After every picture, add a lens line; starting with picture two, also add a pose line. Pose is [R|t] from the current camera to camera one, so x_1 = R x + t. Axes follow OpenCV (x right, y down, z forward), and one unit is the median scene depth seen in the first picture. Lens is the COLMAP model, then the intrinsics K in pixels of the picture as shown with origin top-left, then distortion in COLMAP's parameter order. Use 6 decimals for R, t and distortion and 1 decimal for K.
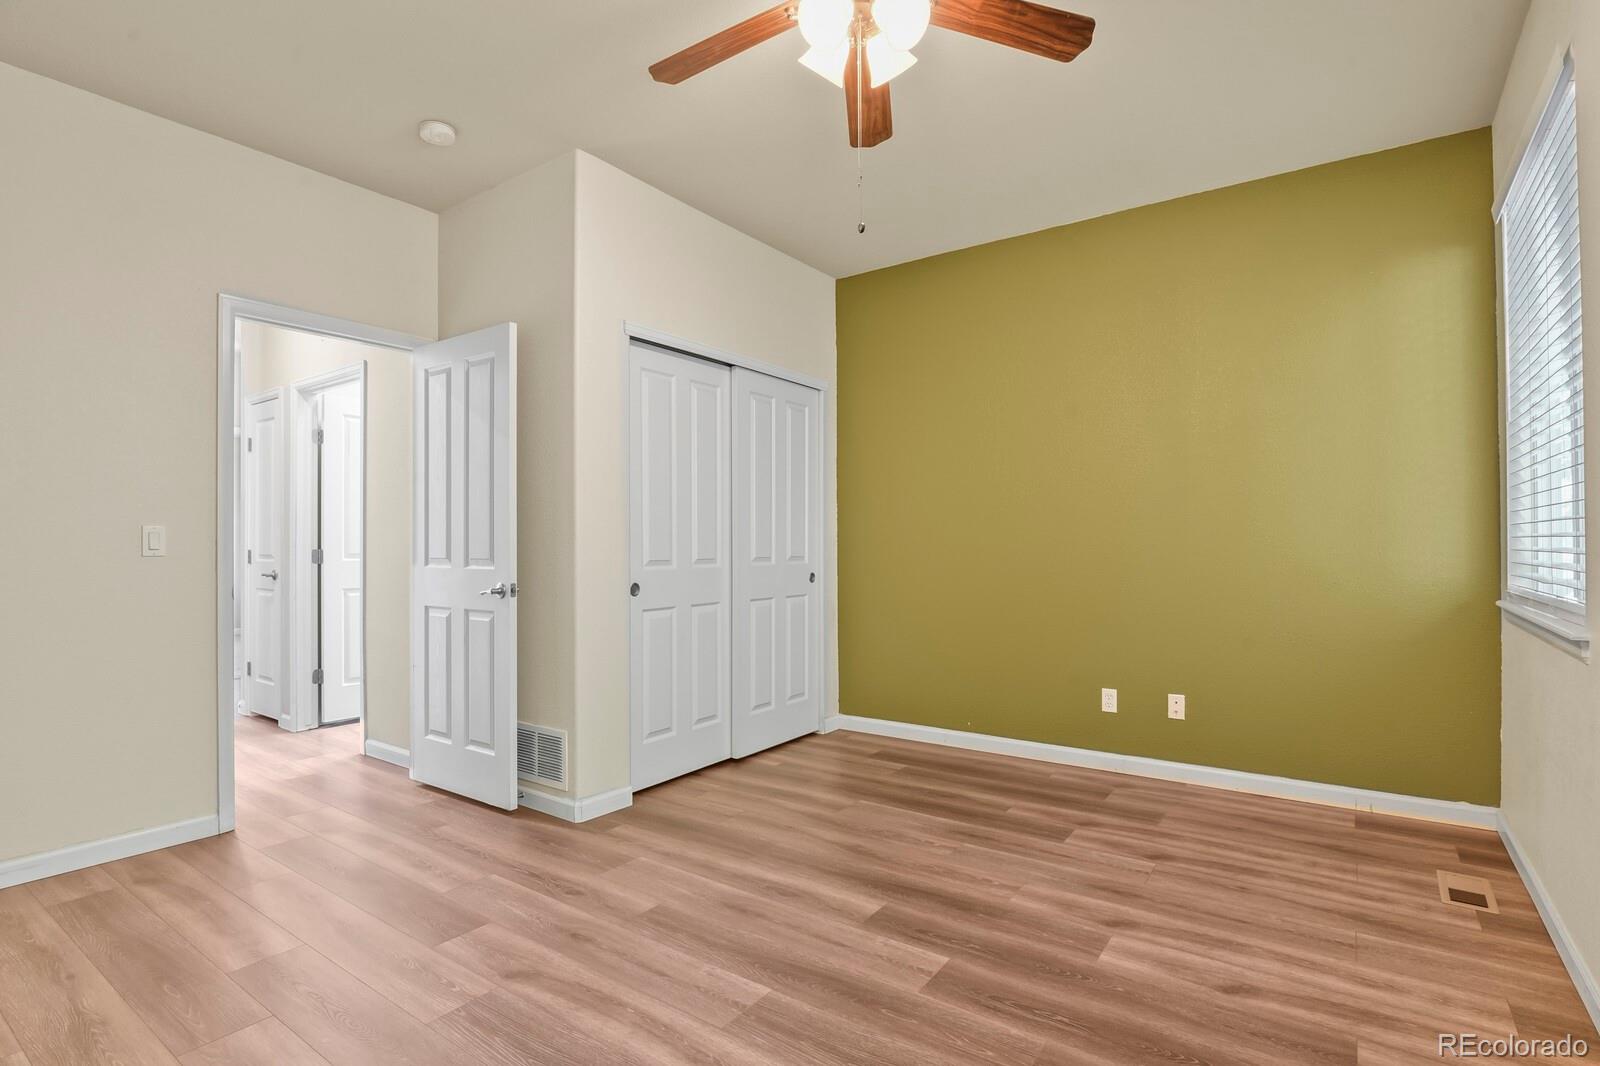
lens RADIAL K [[774.3, 0, 803.0], [0, 774.3, 539.4], [0, 0, 1]] dist [-0.008346, -0.006260]
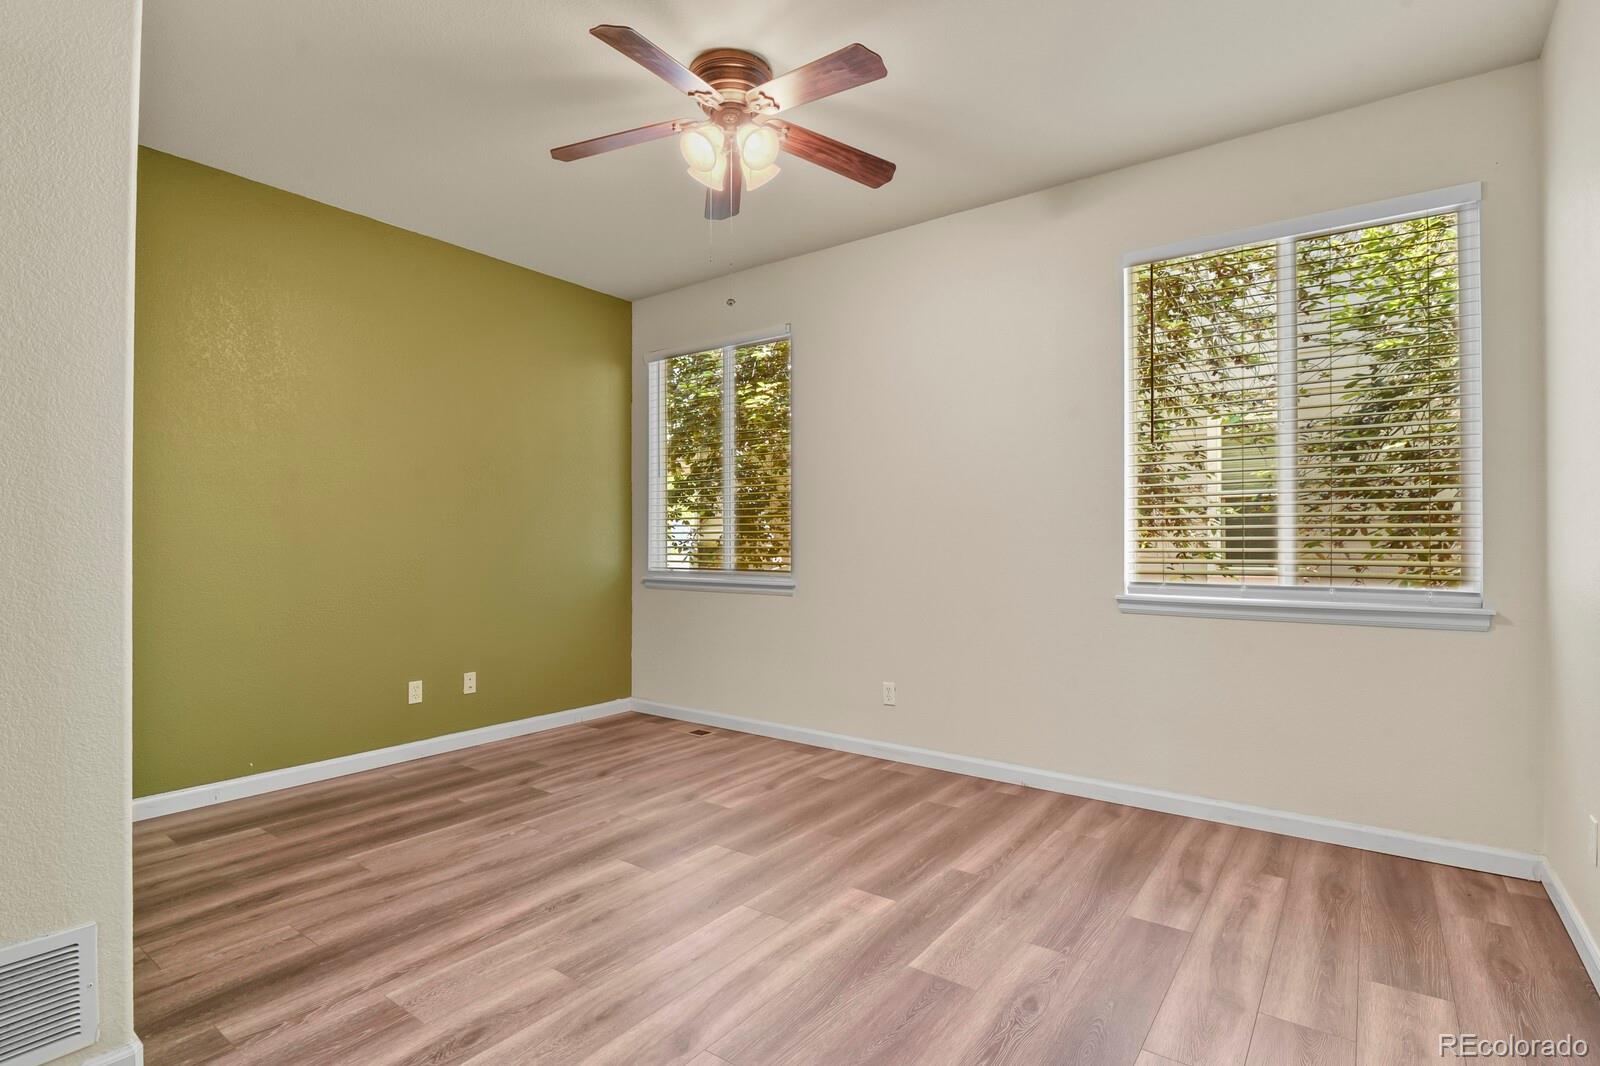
lens RADIAL K [[774.3, 0, 803.0], [0, 774.3, 539.4], [0, 0, 1]] dist [-0.008346, -0.006260]
pose [[0.016359, 0.007776, 0.999836, -0.828144], [-0.007180, 0.999945, -0.007659, 0.003333], [-0.999840, -0.007054, 0.016414, 0.569607]]
